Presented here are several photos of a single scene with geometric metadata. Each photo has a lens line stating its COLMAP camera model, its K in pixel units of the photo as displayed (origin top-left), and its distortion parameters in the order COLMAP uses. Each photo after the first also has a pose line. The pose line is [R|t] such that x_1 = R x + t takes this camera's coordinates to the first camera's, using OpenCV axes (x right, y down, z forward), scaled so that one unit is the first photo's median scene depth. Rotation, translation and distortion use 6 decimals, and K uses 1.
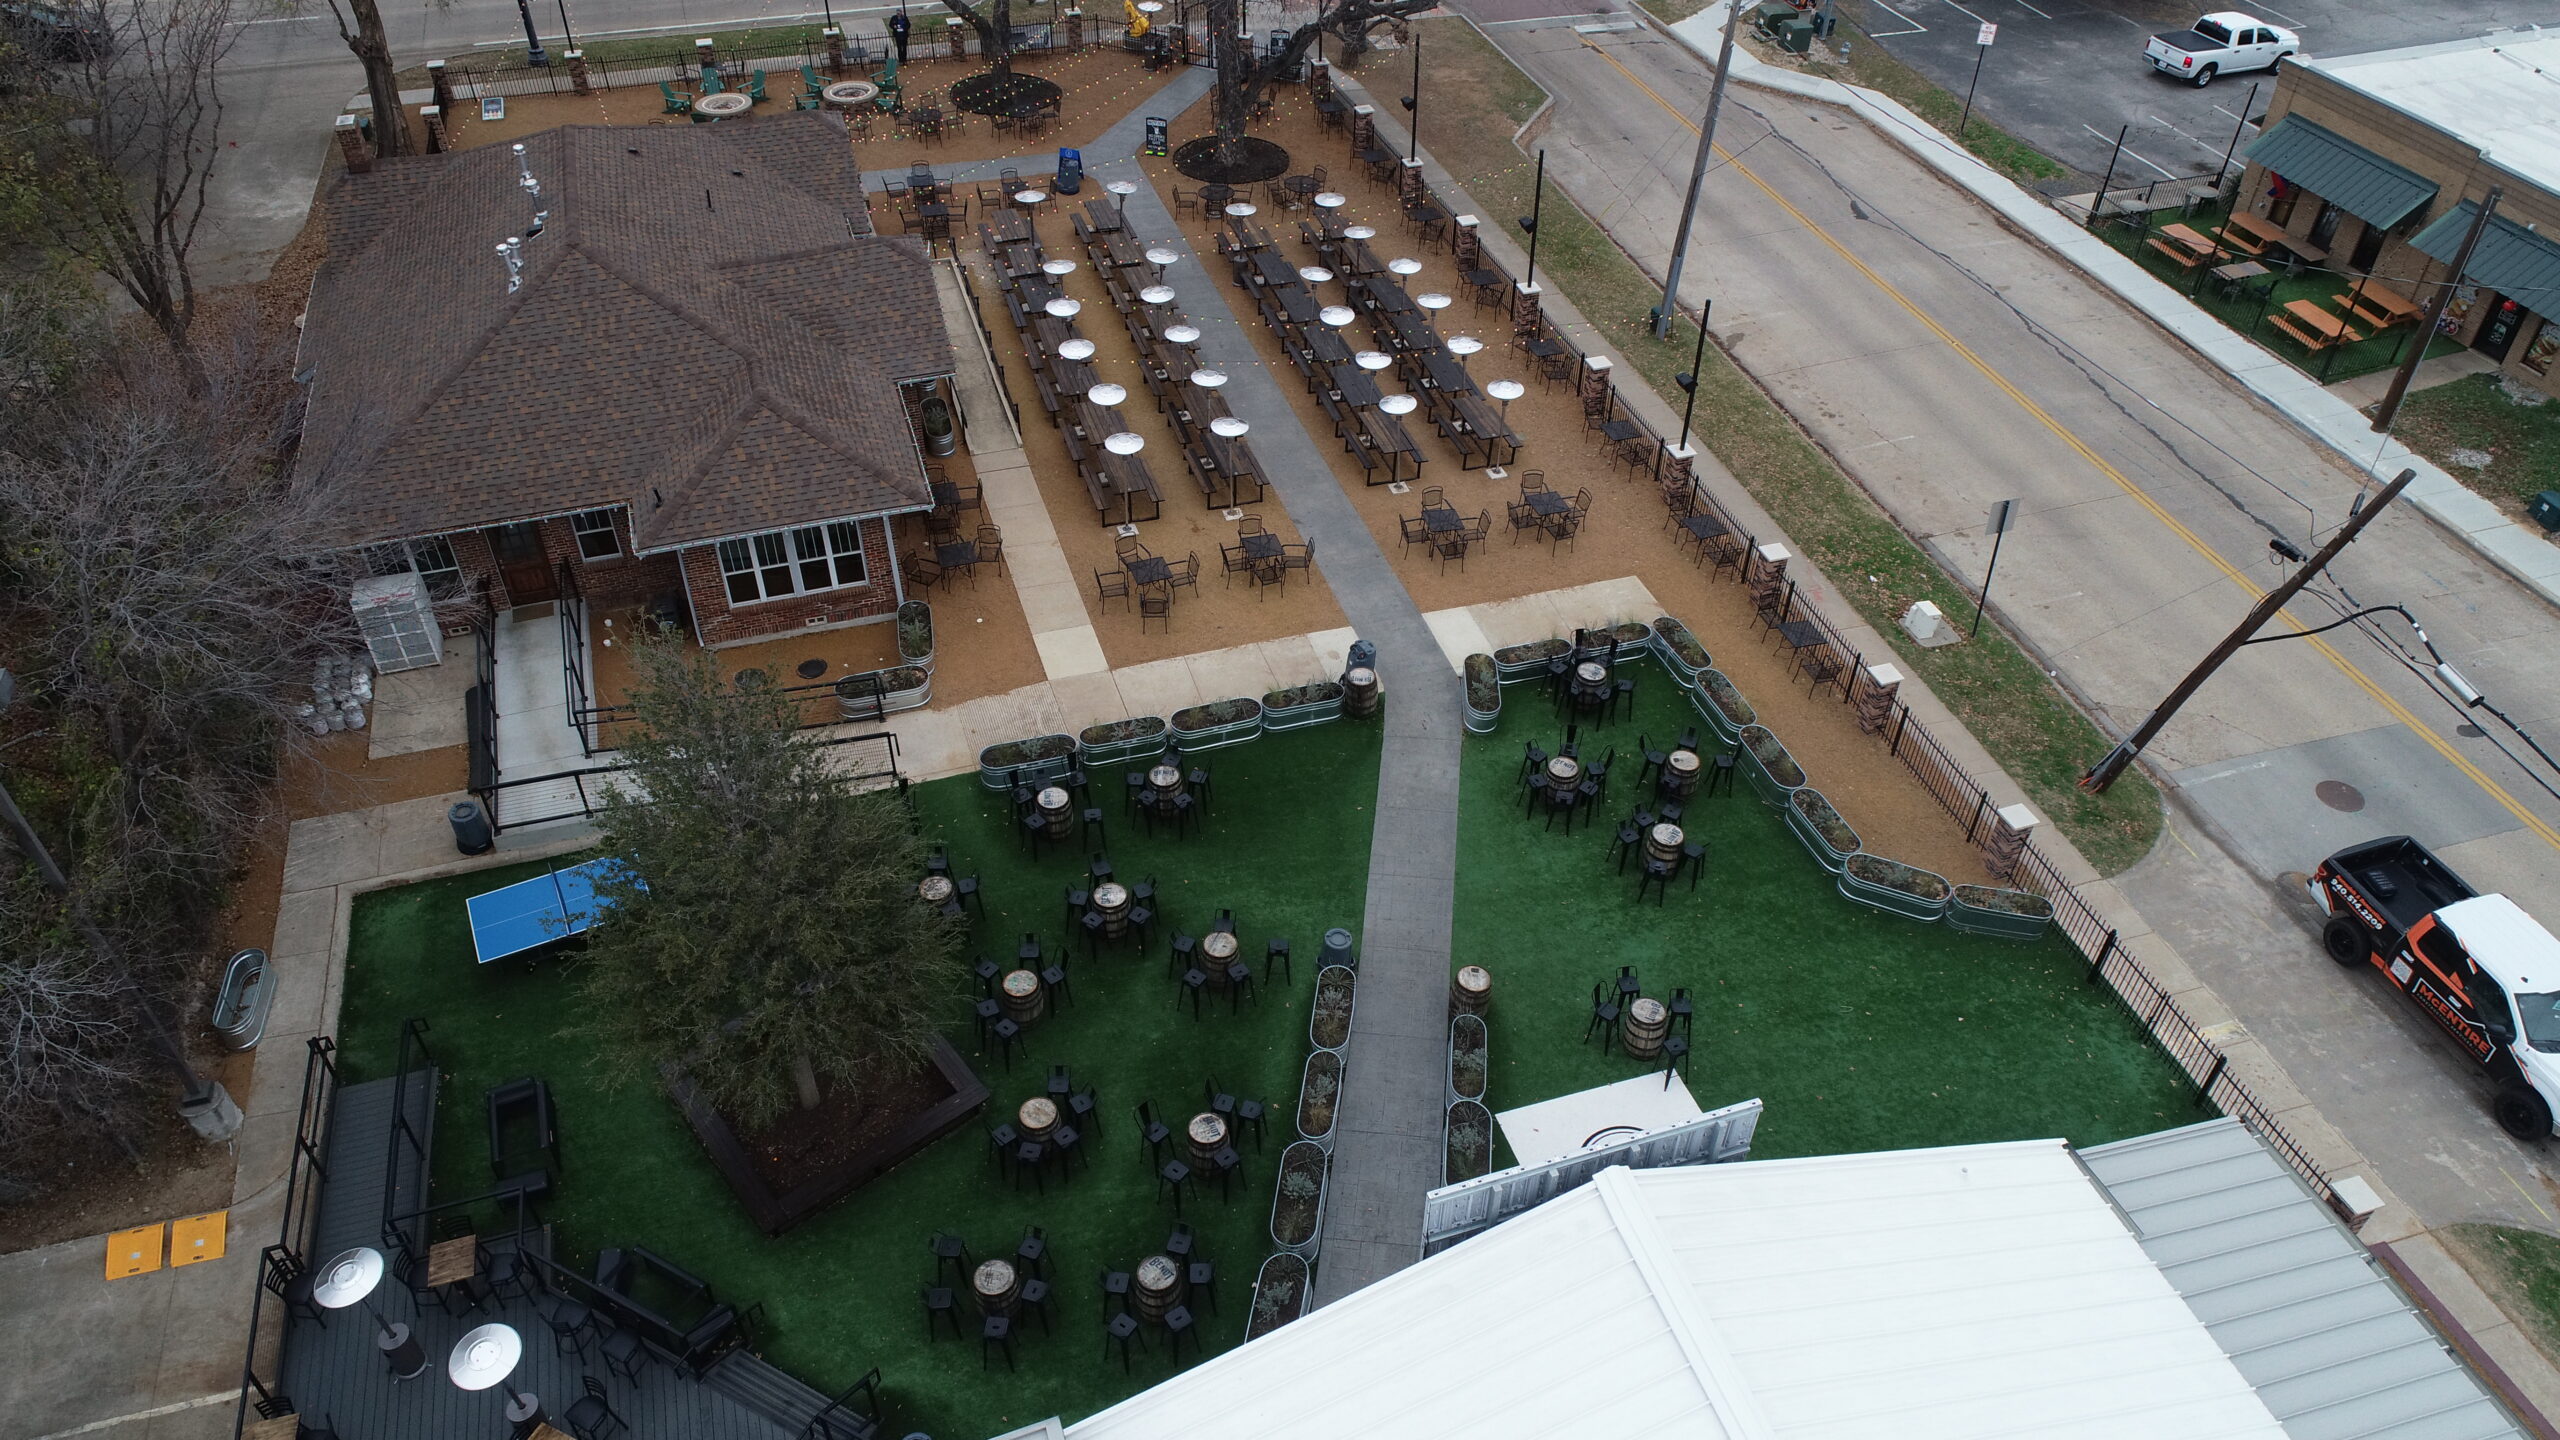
lens RADIAL K [[1729.7, 0, 1280.0], [0, 1729.7, 720.0], [0, 0, 1]] dist [-0.006386, -0.000265]
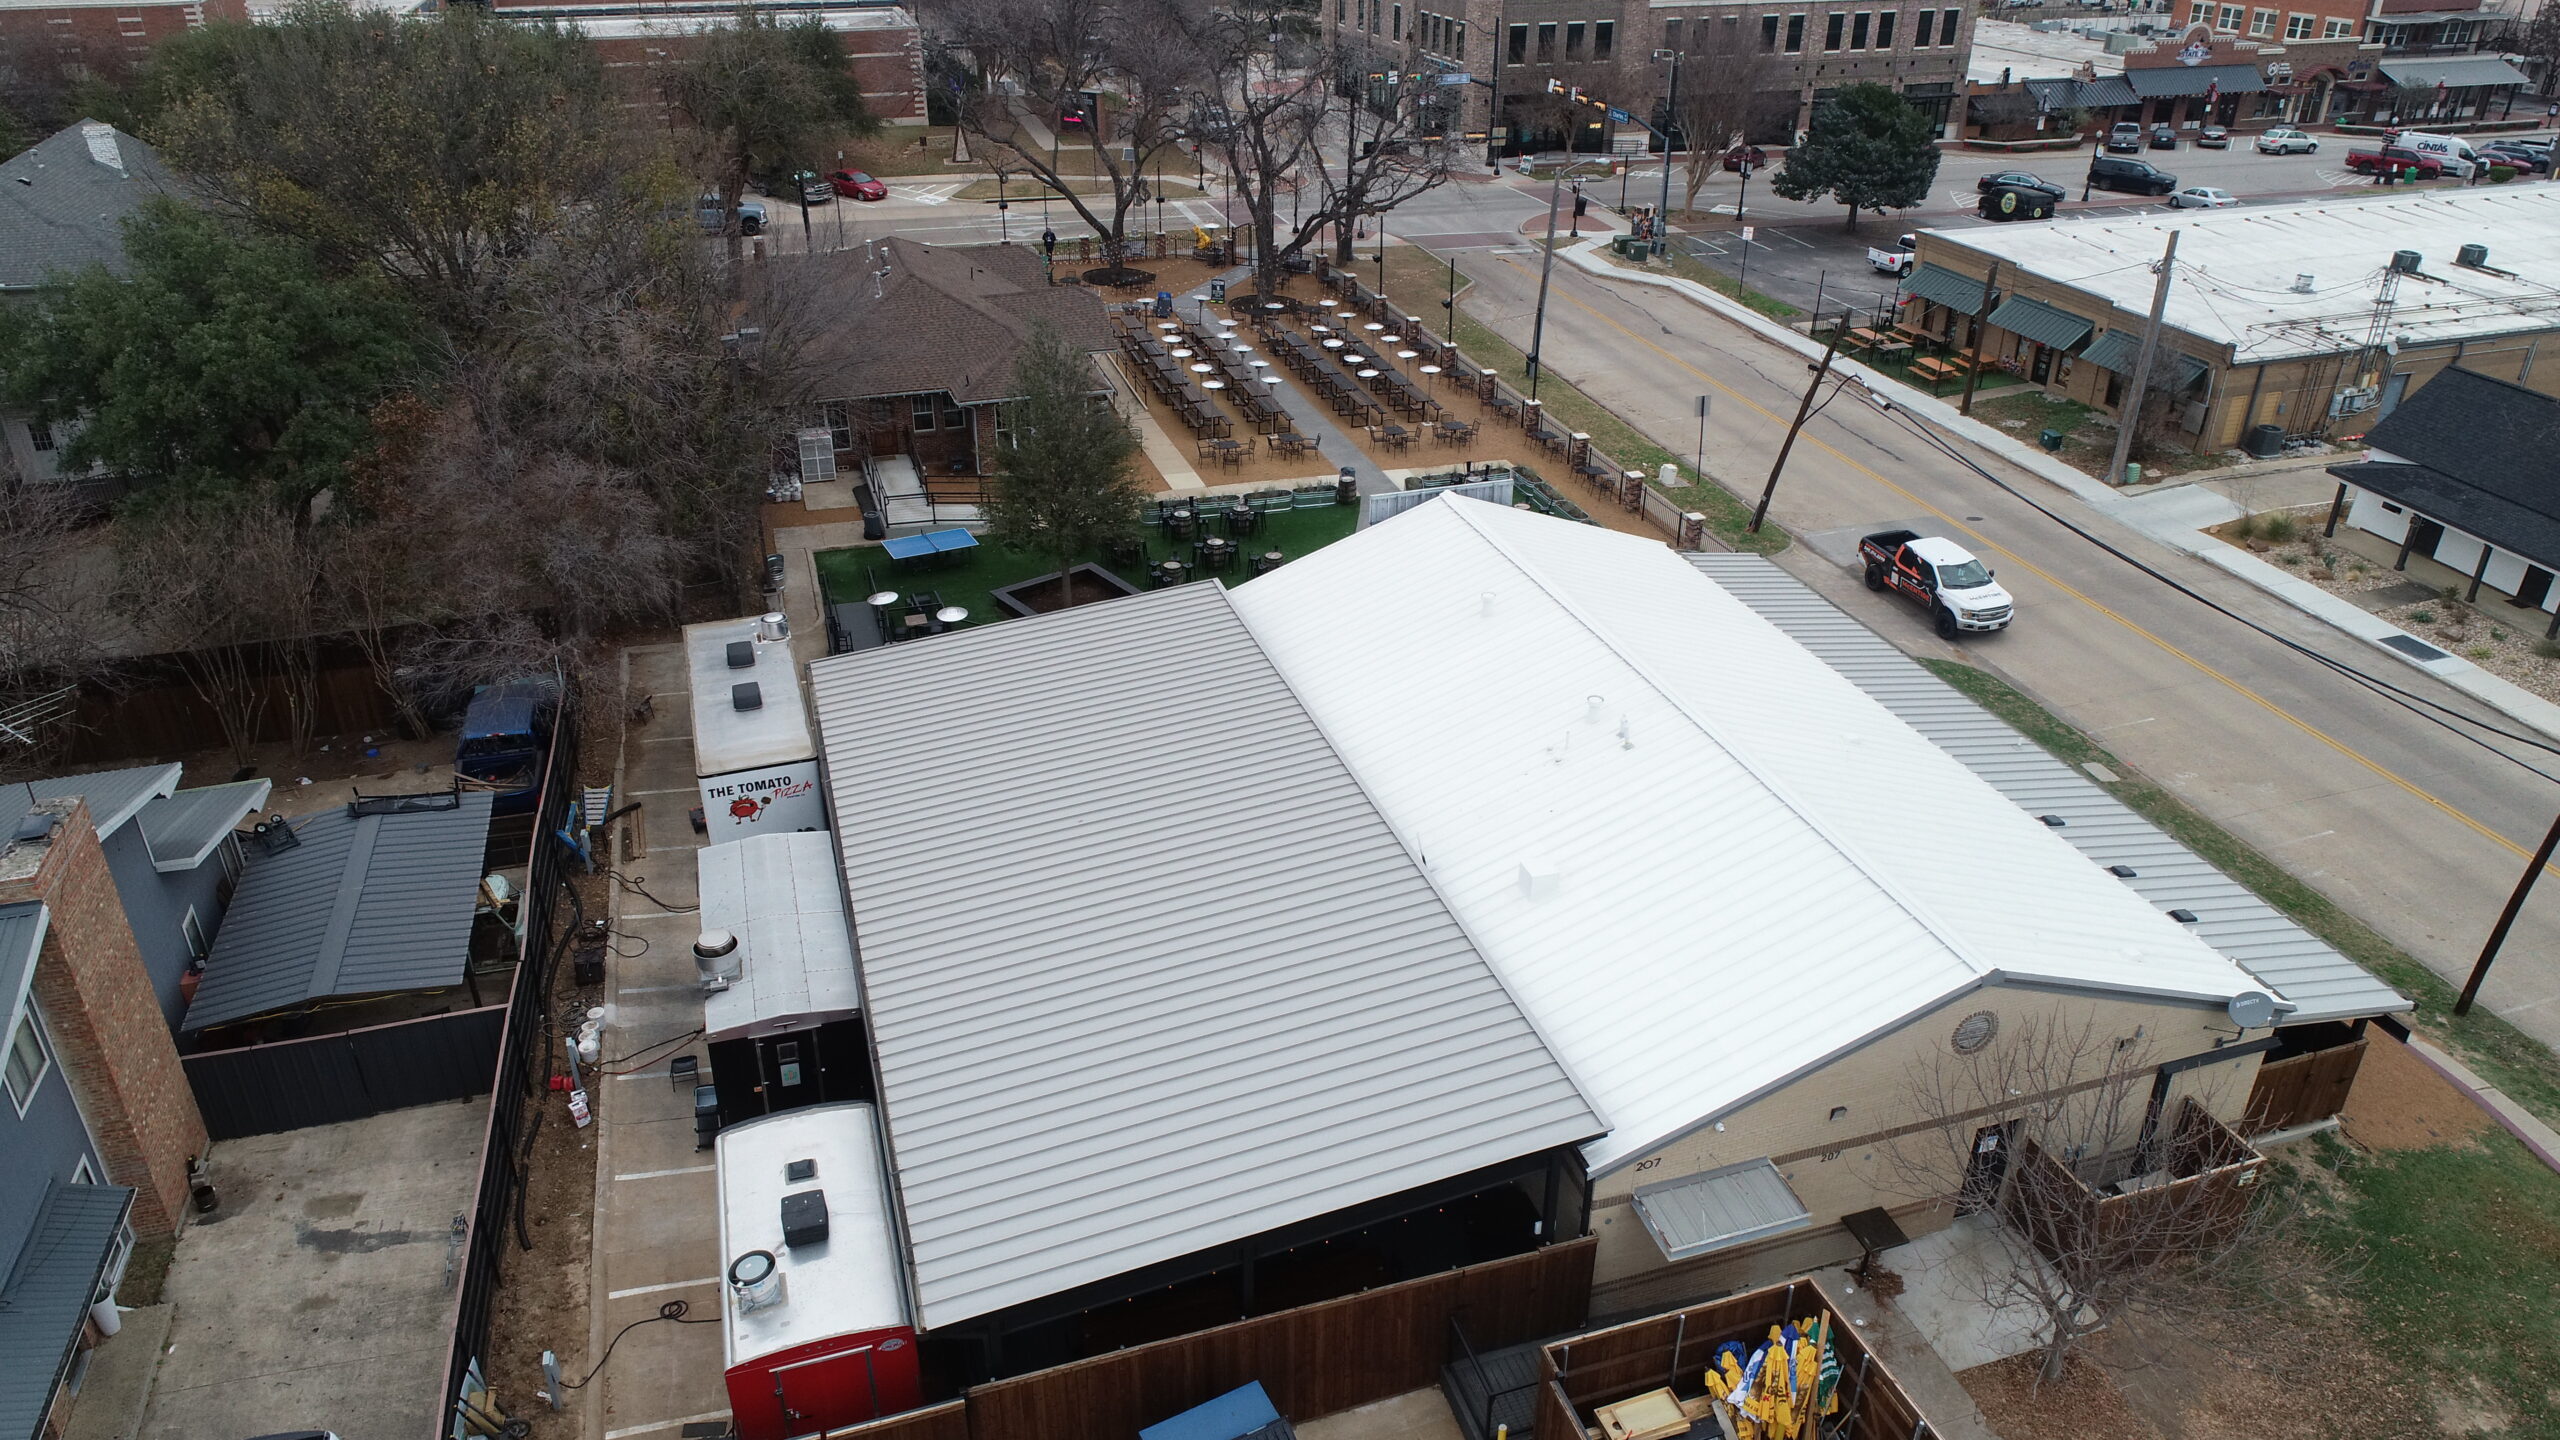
lens RADIAL K [[1729.7, 0, 1280.0], [0, 1729.7, 720.0], [0, 0, 1]] dist [-0.006386, -0.000265]
pose [[0.999994, -0.002174, -0.002685, -0.014142], [0.001537, 0.975955, -0.217965, 0.454829], [0.003095, 0.217960, 0.975953, -0.528108]]
